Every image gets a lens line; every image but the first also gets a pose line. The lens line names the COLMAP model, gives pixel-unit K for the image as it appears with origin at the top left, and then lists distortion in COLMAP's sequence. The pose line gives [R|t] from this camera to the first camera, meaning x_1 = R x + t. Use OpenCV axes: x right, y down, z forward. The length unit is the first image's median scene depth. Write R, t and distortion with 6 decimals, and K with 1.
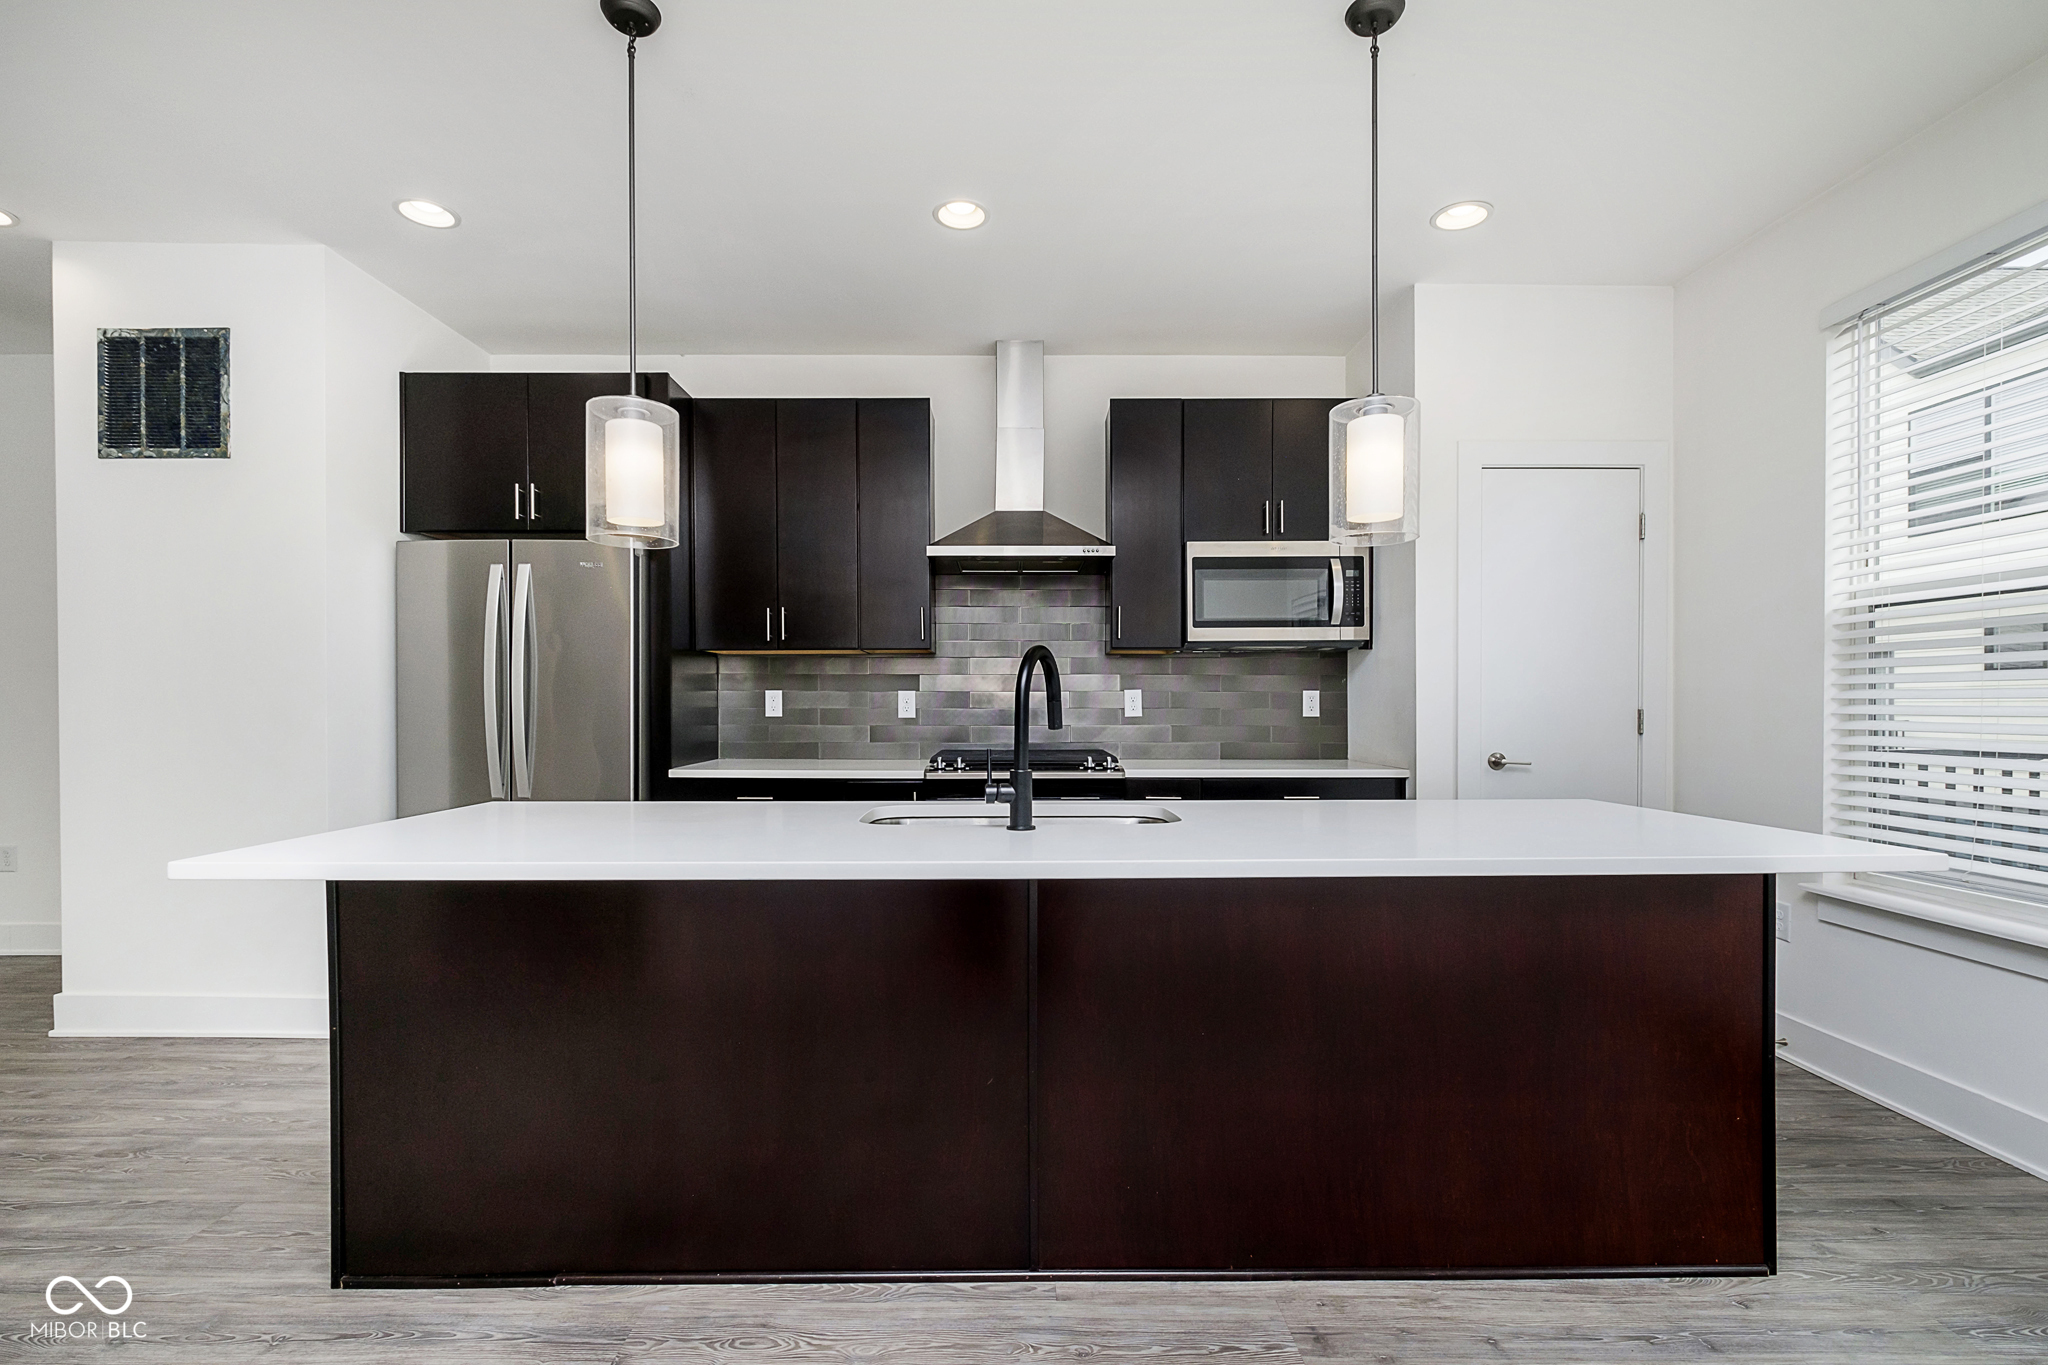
lens RADIAL K [[907.6, 0, 1018.9], [0, 907.6, 715.0], [0, 0, 1]] dist [-0.003412, 0.000096]
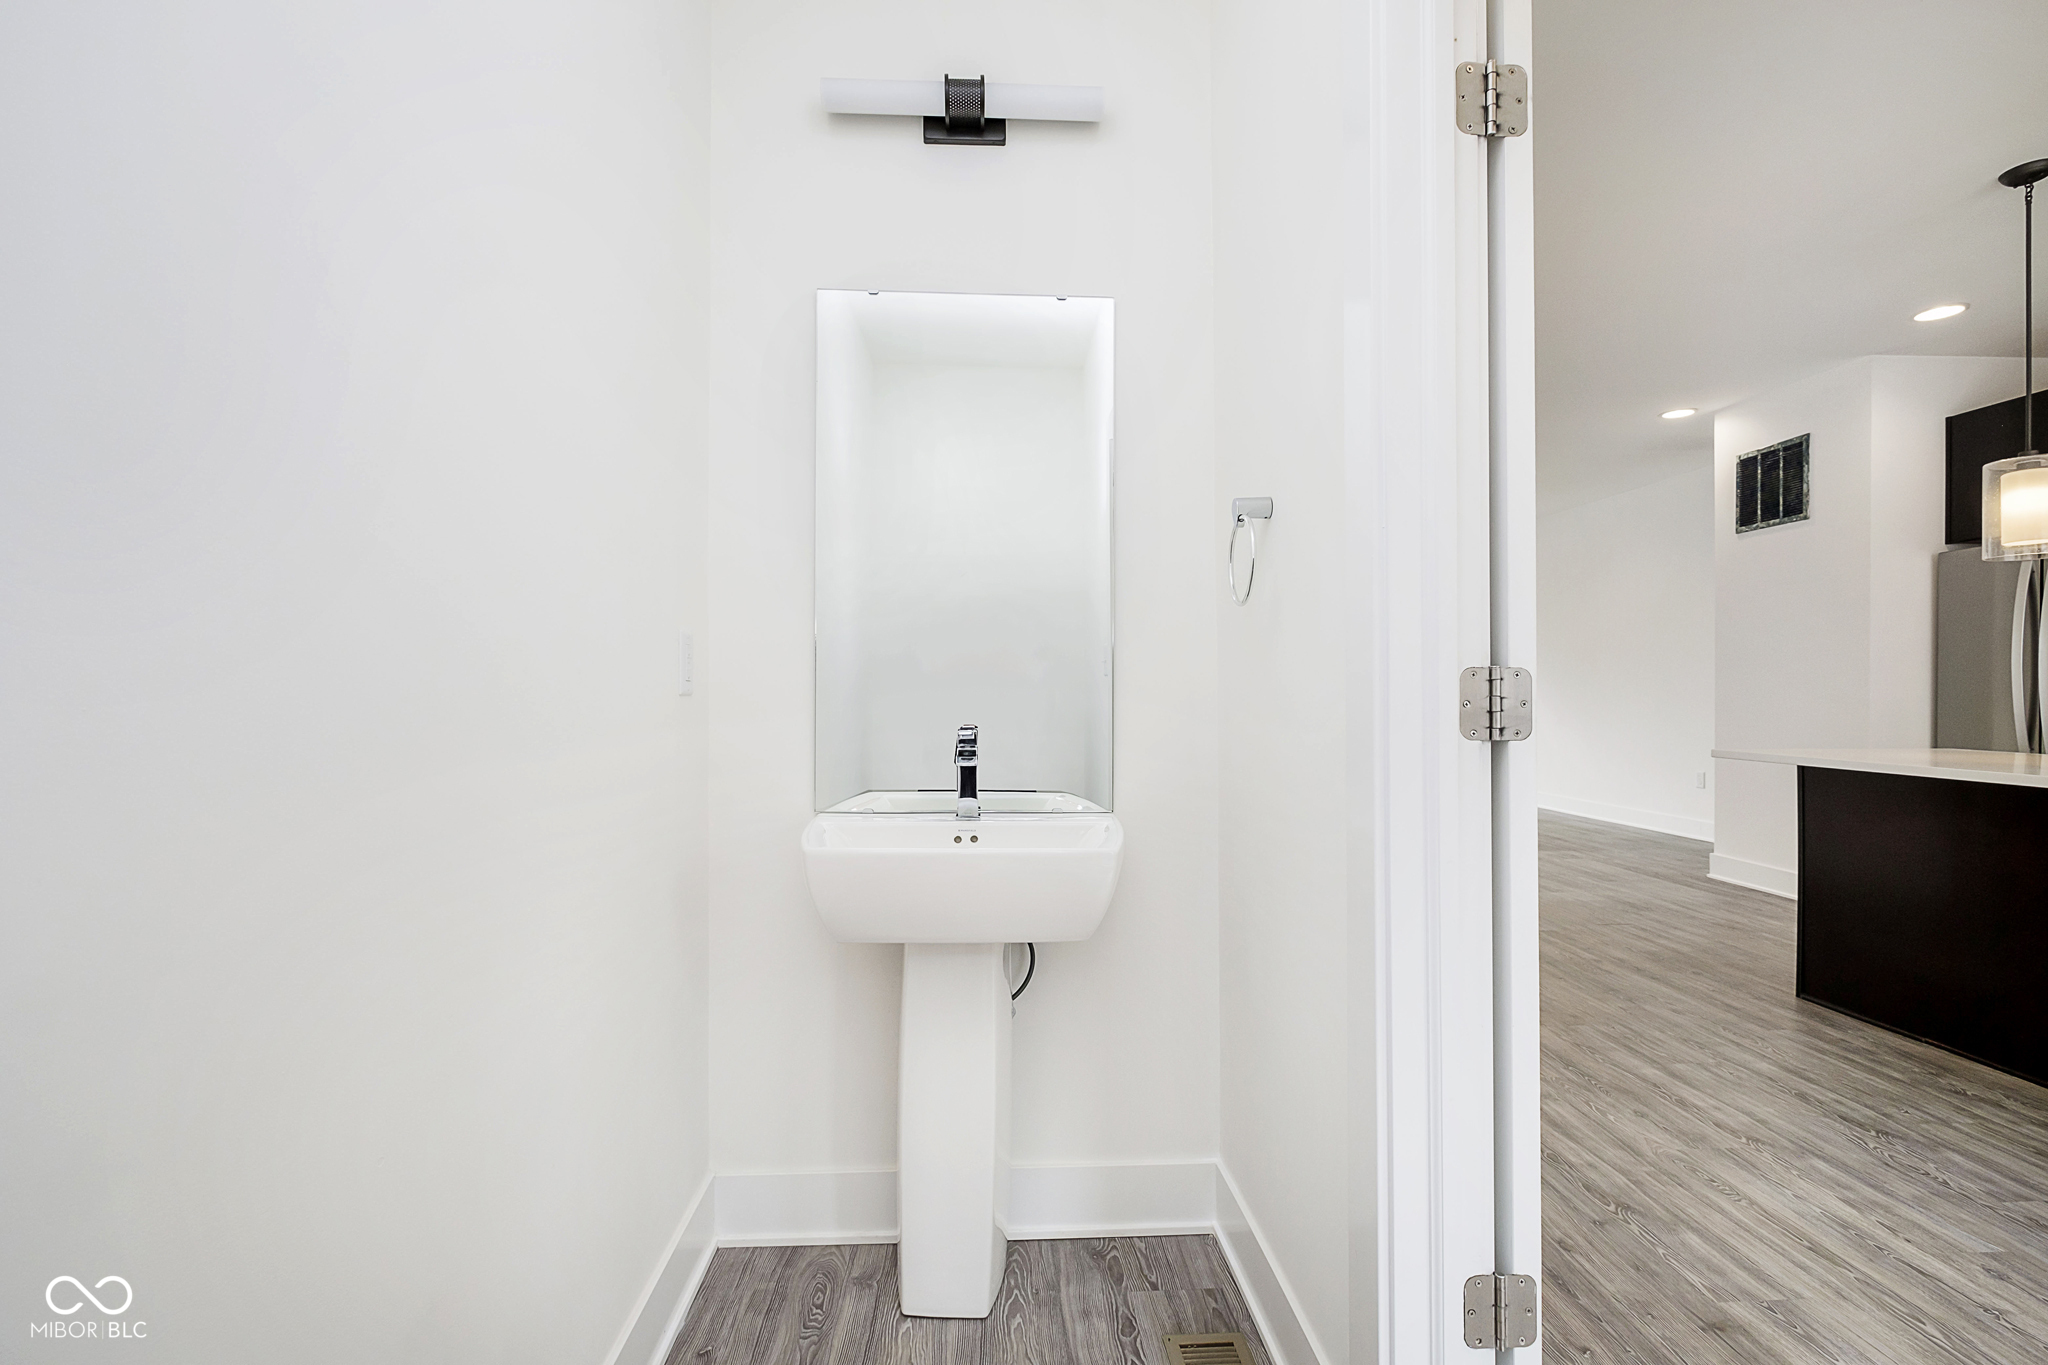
lens RADIAL K [[906.7, 0, 1030.6], [0, 906.7, 689.4], [0, 0, 1]] dist [0.000341, 0.000165]
pose [[0.056726, -0.000371, -0.998390, 0.565395], [-0.014006, 0.999901, -0.001168, 0.020635], [0.998292, 0.014050, 0.056716, -0.378438]]
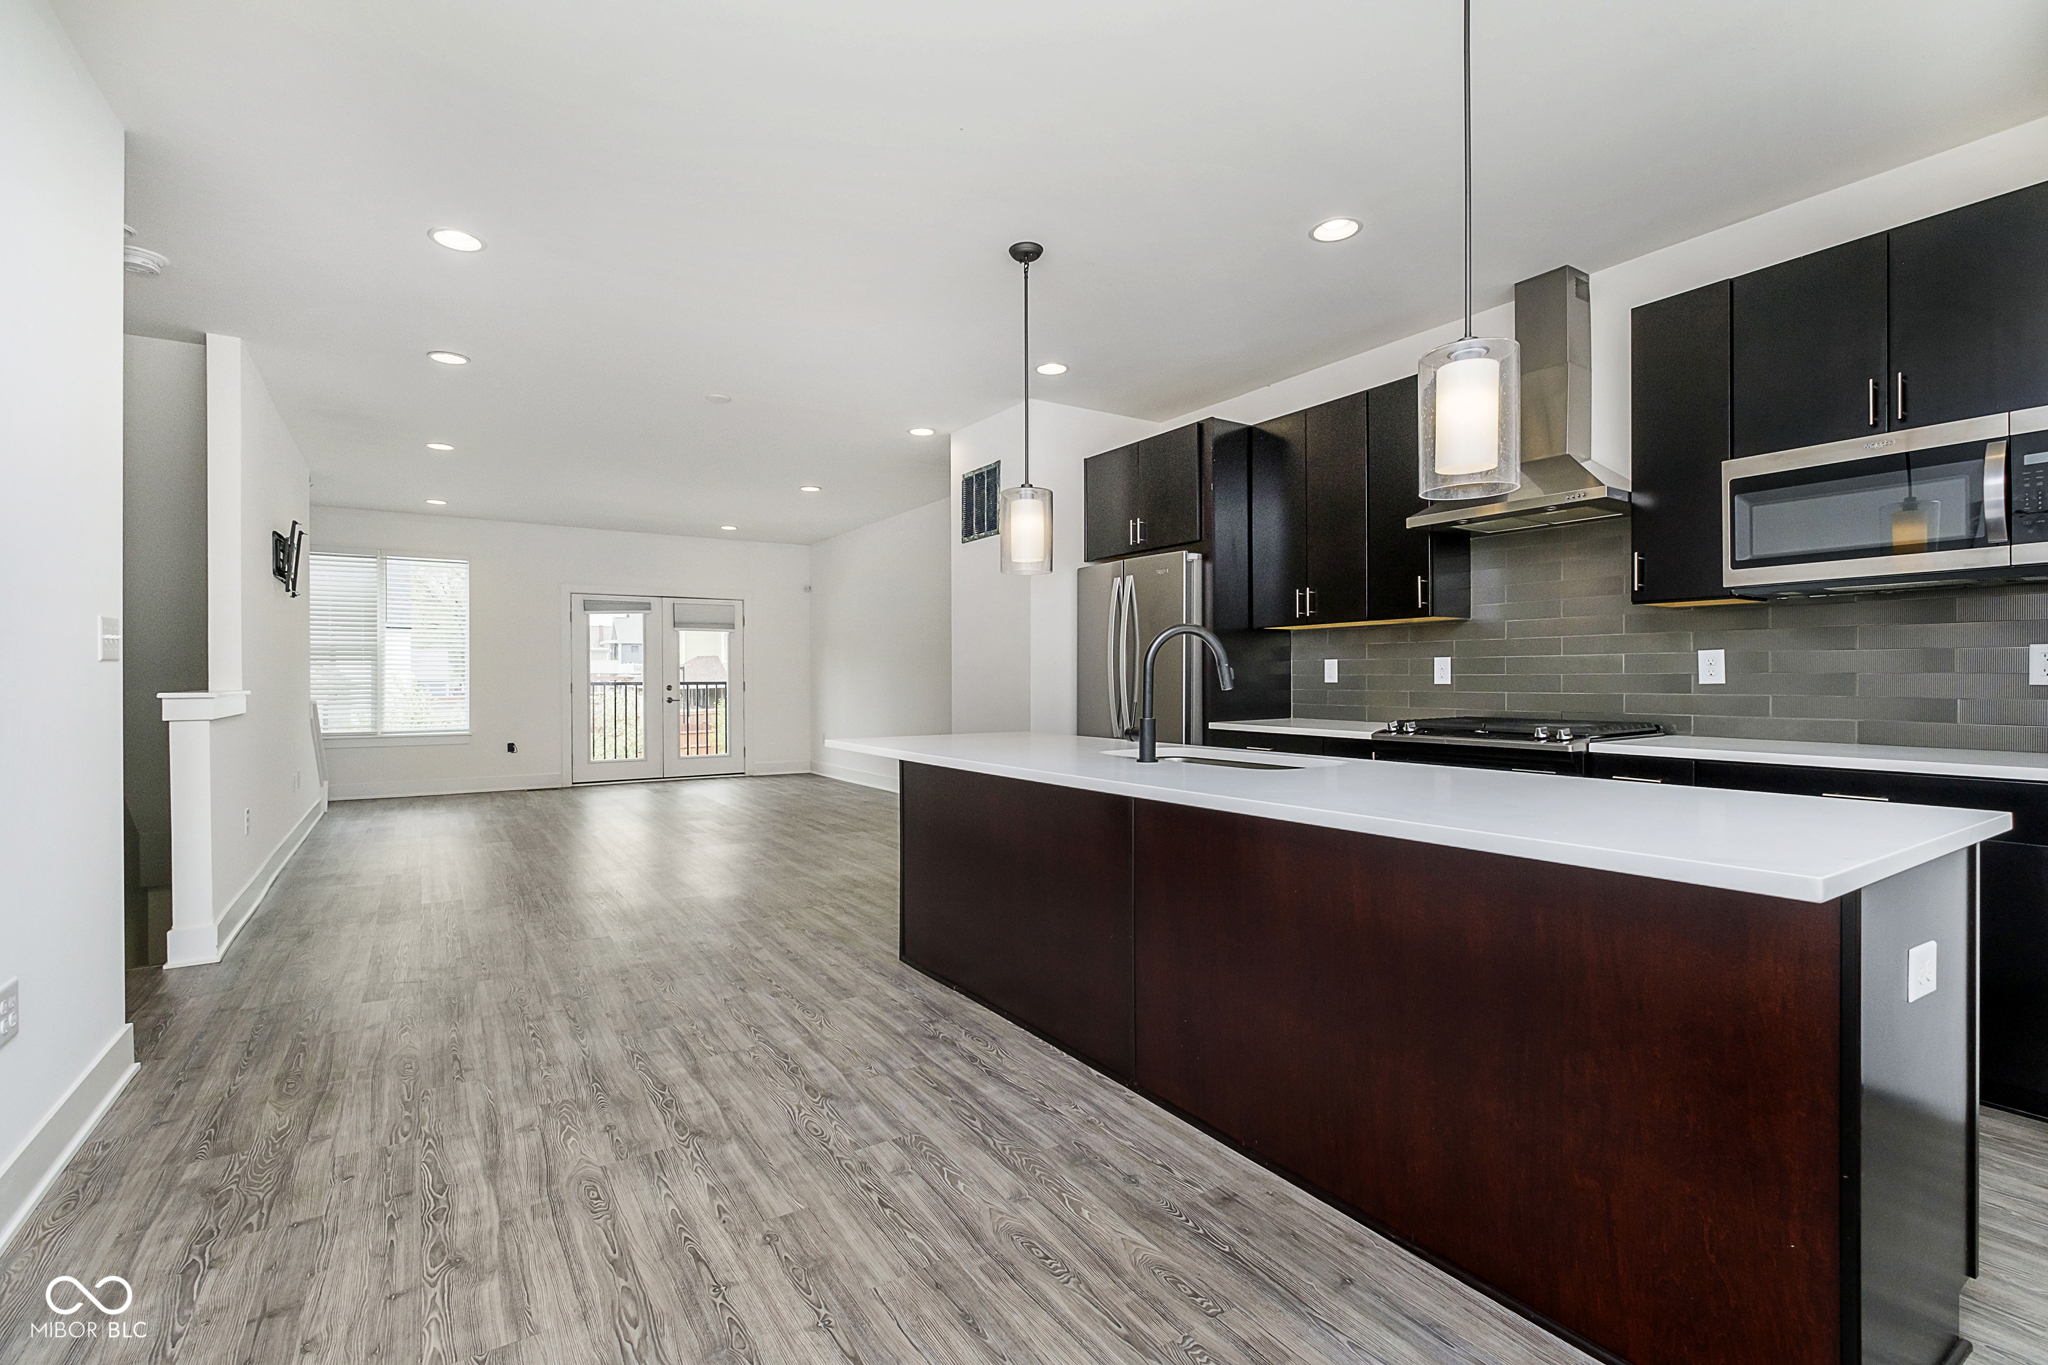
lens RADIAL K [[911.3, 0, 990.6], [0, 911.3, 680.5], [0, 0, 1]] dist [0.000328, -0.000393]
pose [[0.526305, 0.001130, -0.850295, 0.625423], [-0.005582, 0.999982, -0.002126, 0.005591], [0.850277, 0.005865, 0.526302, 0.052802]]
